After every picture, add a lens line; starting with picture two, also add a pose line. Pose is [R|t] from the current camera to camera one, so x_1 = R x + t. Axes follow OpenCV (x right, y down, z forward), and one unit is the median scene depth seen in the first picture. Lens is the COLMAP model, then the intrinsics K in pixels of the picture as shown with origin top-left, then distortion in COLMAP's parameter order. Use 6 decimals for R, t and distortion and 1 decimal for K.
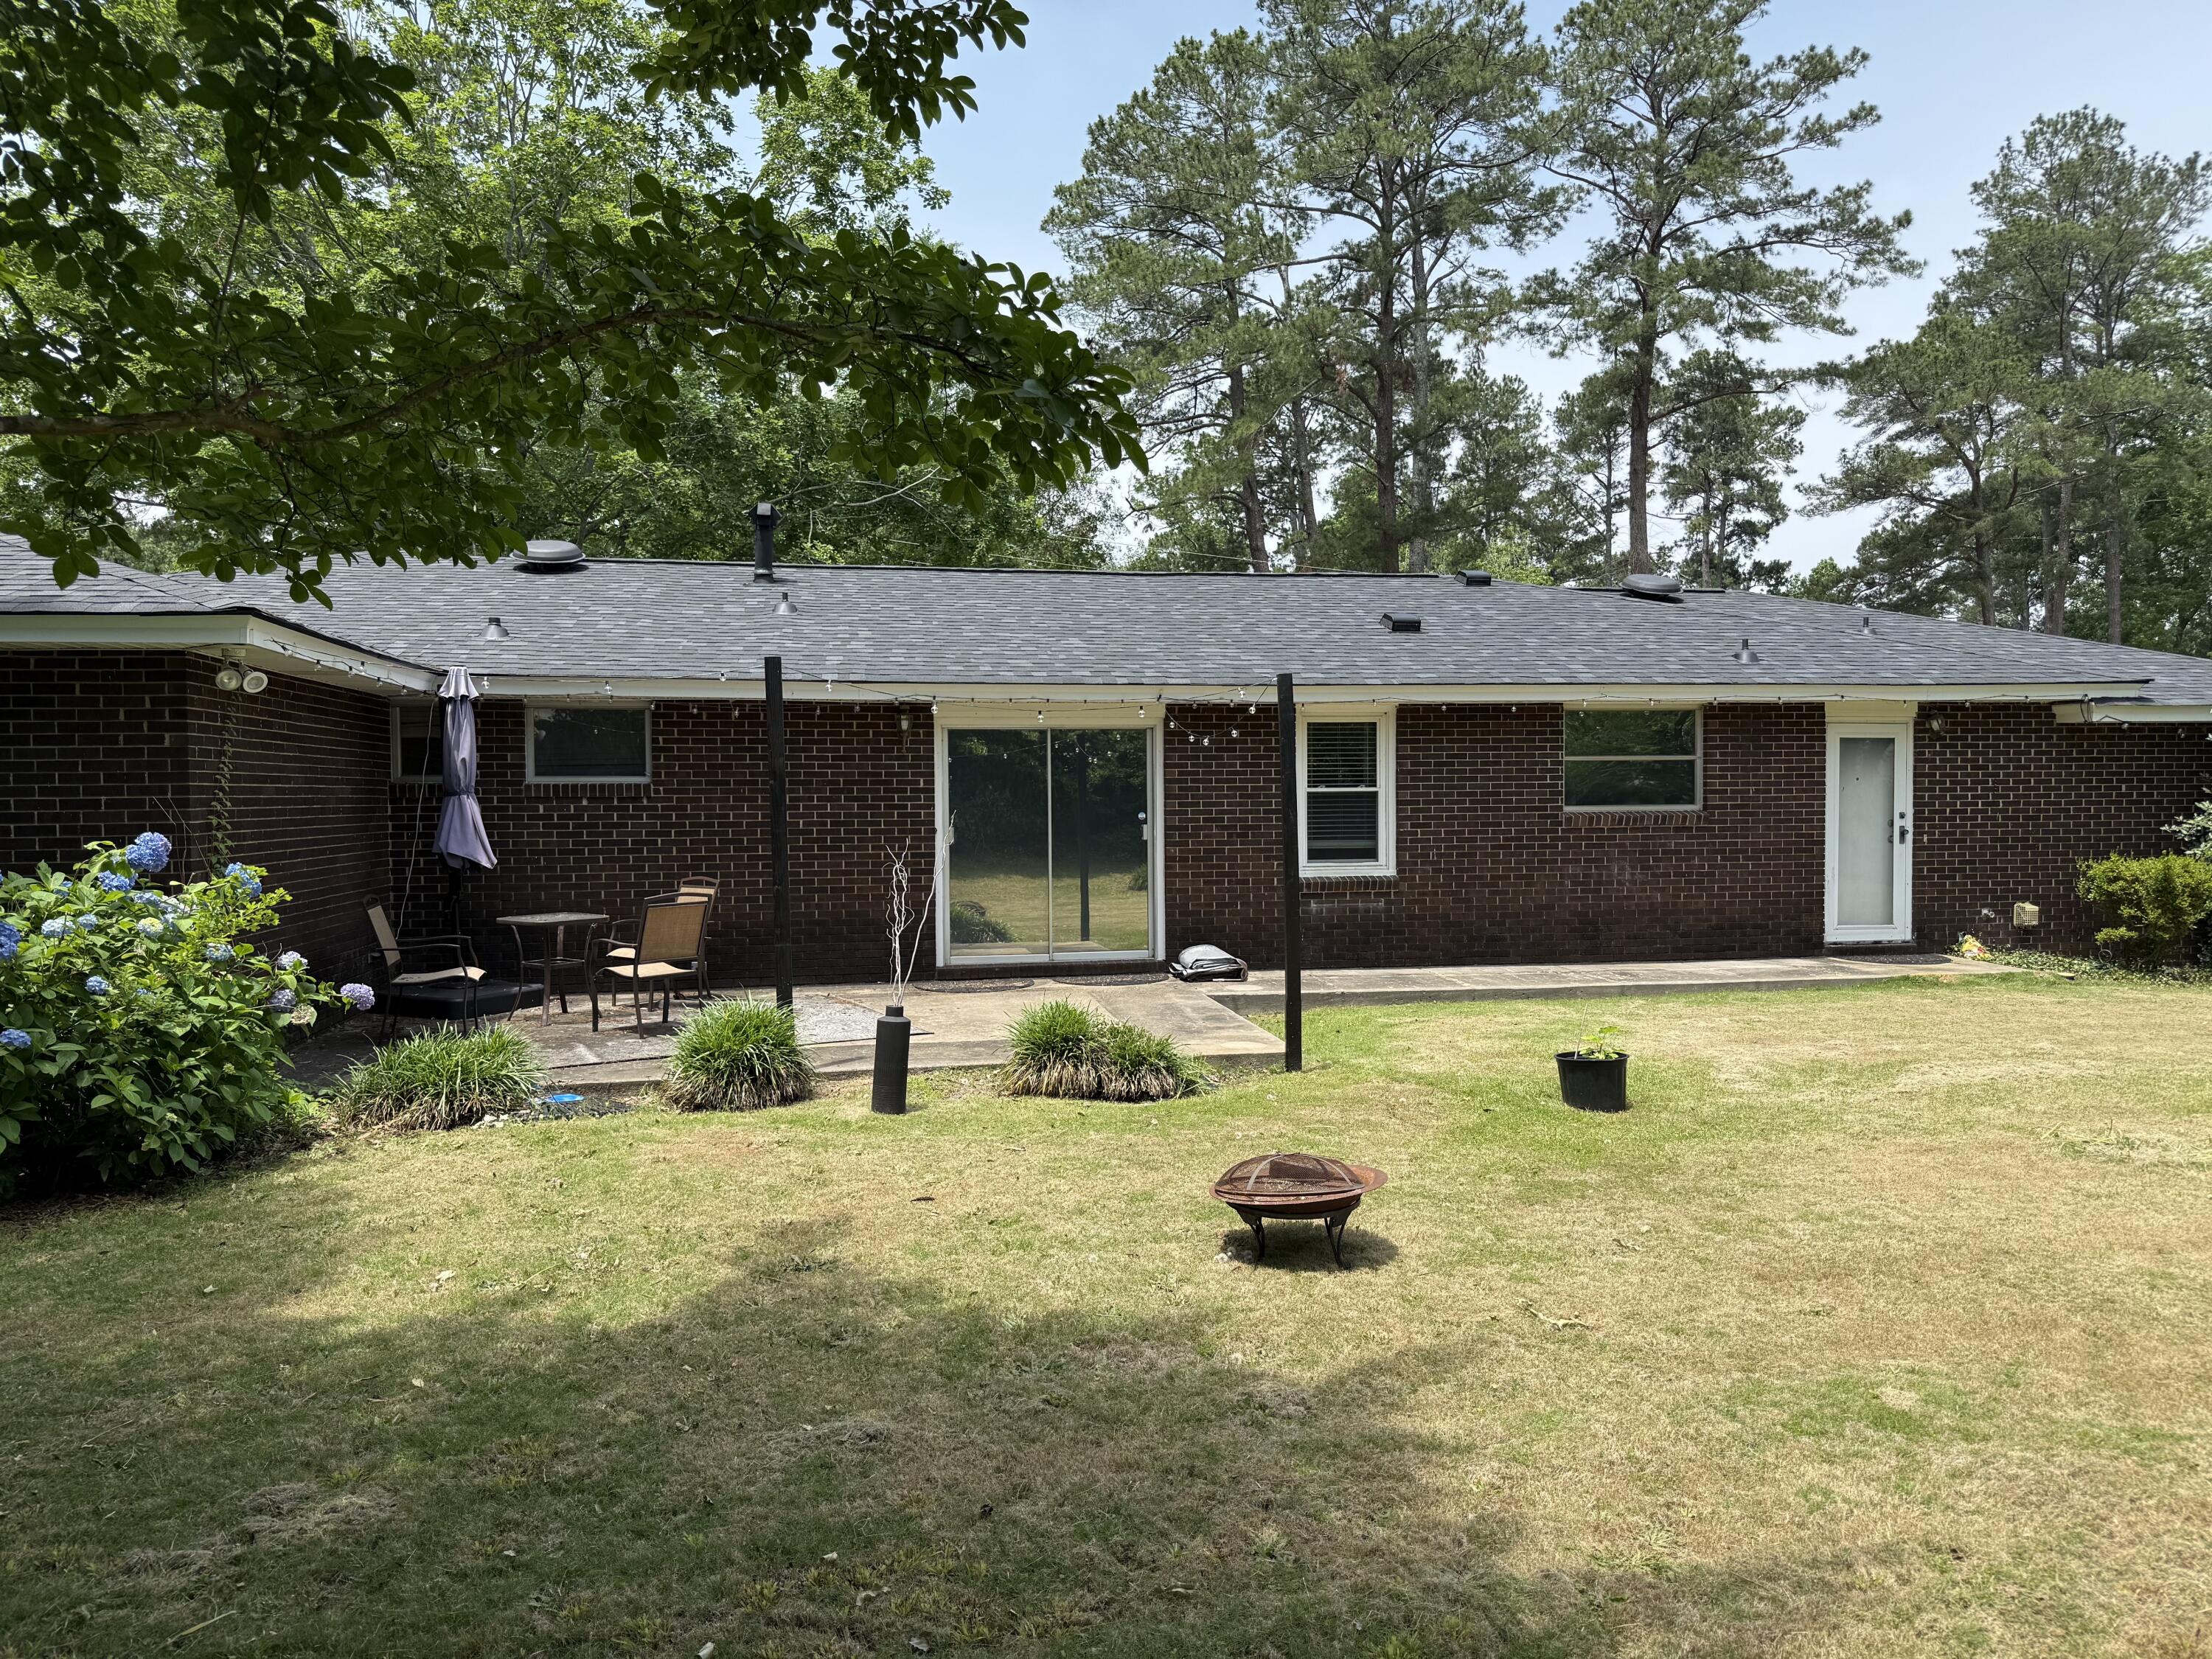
lens RADIAL K [[1564.1, 0, 1104.6], [0, 1564.1, 830.8], [0, 0, 1]] dist [-0.001209, -0.001959]
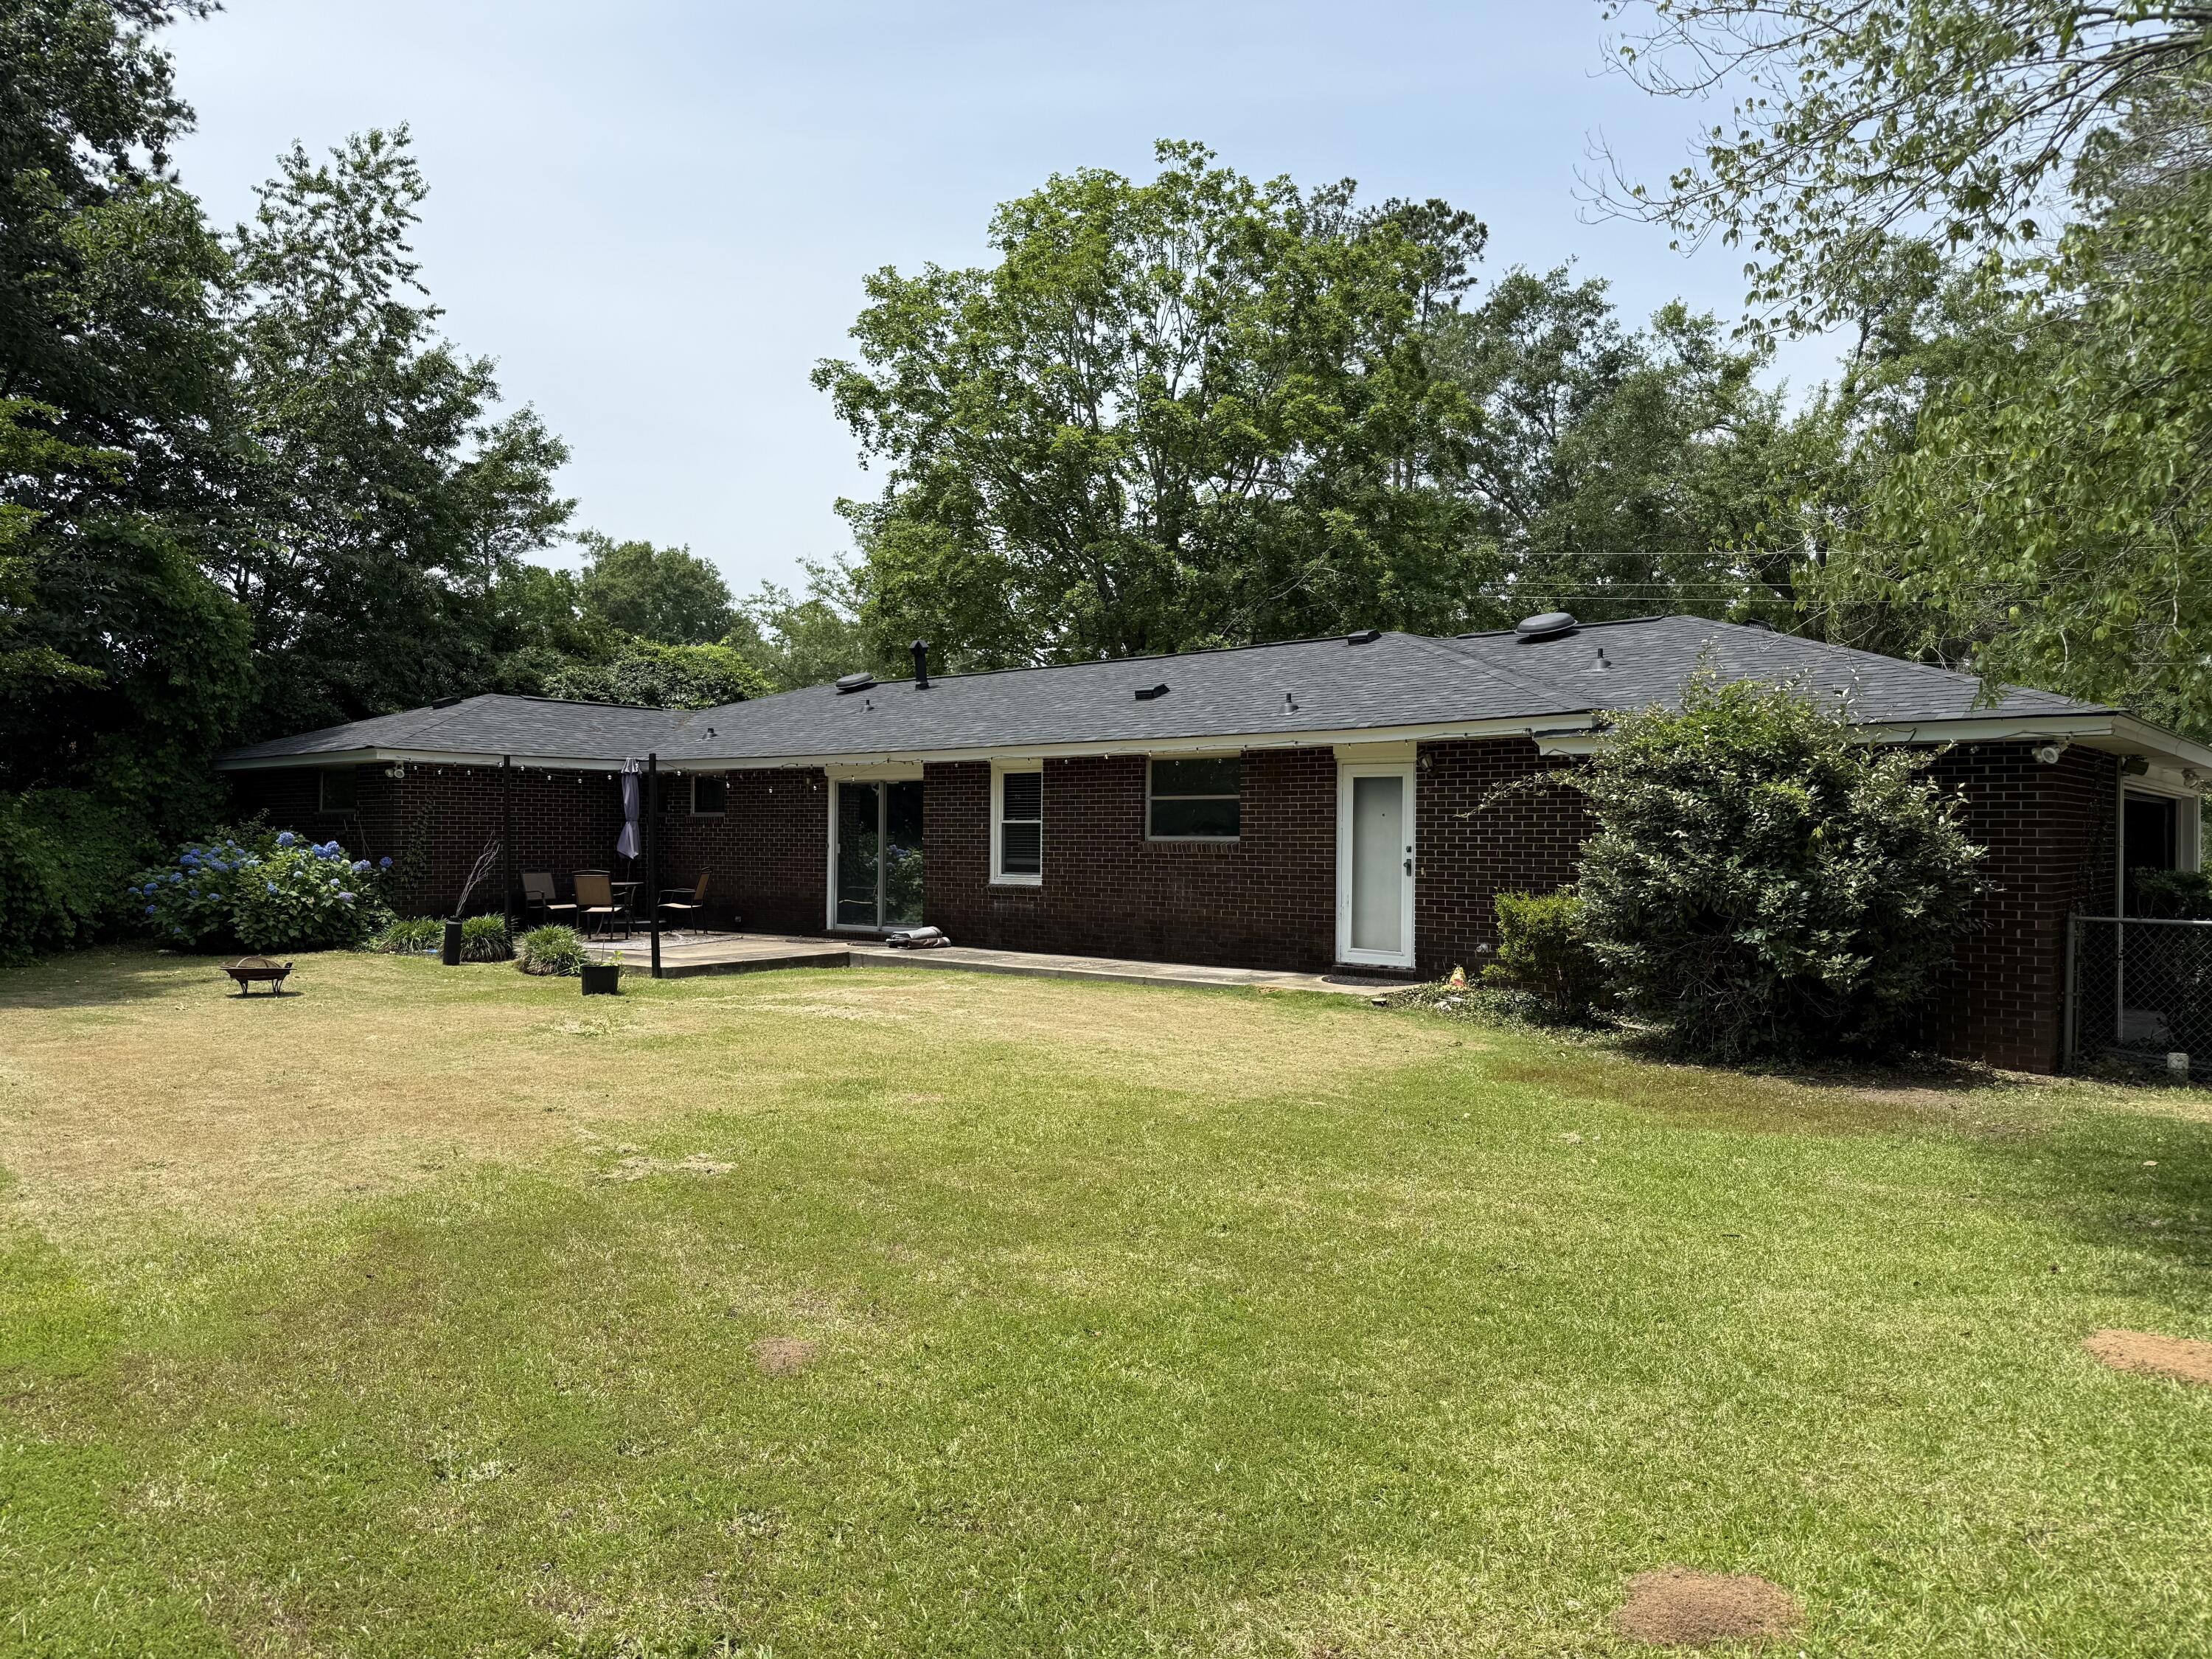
lens RADIAL K [[1564.1, 0, 1106.5], [0, 1564.1, 825.9], [0, 0, 1]] dist [-0.001209, -0.001959]
pose [[0.641114, 0.008325, -0.767401, 1.213454], [-0.023390, 0.999689, -0.008696, -0.011874], [0.767089, 0.023525, 0.641109, 0.162402]]
